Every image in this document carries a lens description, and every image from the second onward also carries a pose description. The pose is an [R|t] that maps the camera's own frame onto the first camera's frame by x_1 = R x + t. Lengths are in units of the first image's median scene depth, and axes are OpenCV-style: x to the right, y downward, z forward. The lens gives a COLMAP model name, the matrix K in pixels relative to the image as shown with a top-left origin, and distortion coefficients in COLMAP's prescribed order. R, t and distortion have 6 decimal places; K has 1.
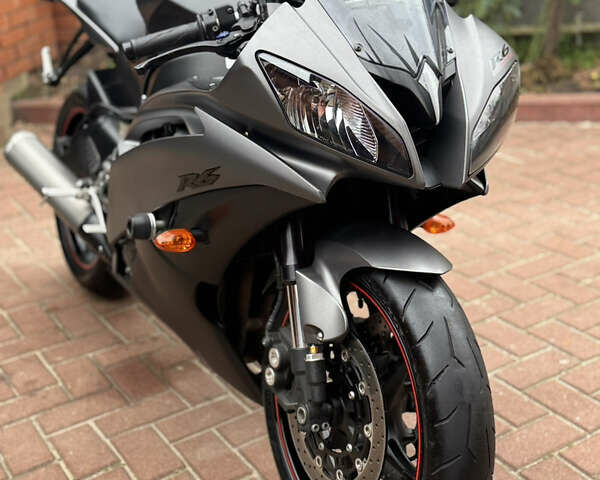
lens RADIAL K [[990.1, 0, 300.4], [0, 990.1, 223.7], [0, 0, 1]] dist [0.047793, 0.099680]
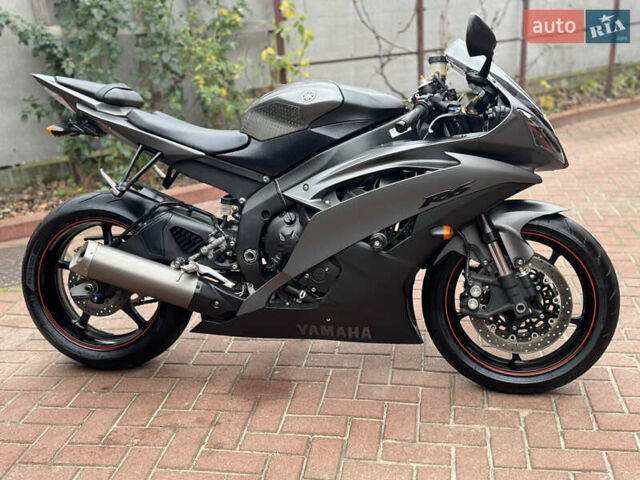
lens RADIAL K [[782.7, 0, 320.0], [0, 782.7, 240.0], [0, 0, 1]] dist [0.191118, -0.452238]
pose [[0.644771, -0.193556, 0.739464, -0.991926], [0.272363, 0.962088, 0.014343, -0.037653], [-0.714205, 0.192154, 0.673044, 0.200197]]
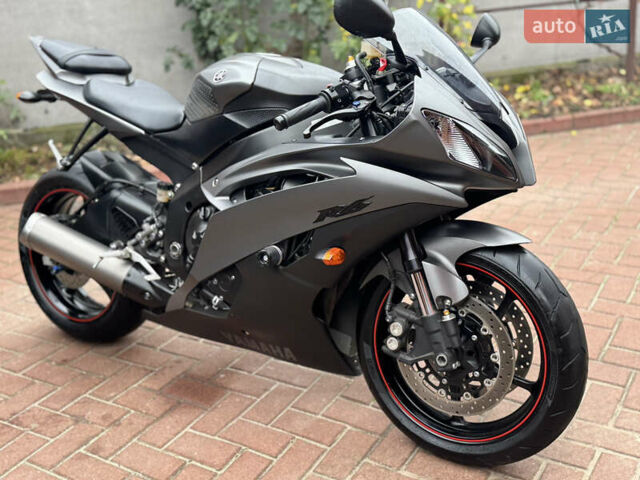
lens RADIAL K [[782.7, 0, 320.0], [0, 782.7, 240.0], [0, 0, 1]] dist [0.191118, -0.452238]
pose [[0.892409, -0.157753, 0.422753, -0.469765], [0.171493, 0.985169, 0.005610, -0.011366], [-0.417368, 0.067493, 0.906228, 0.021640]]
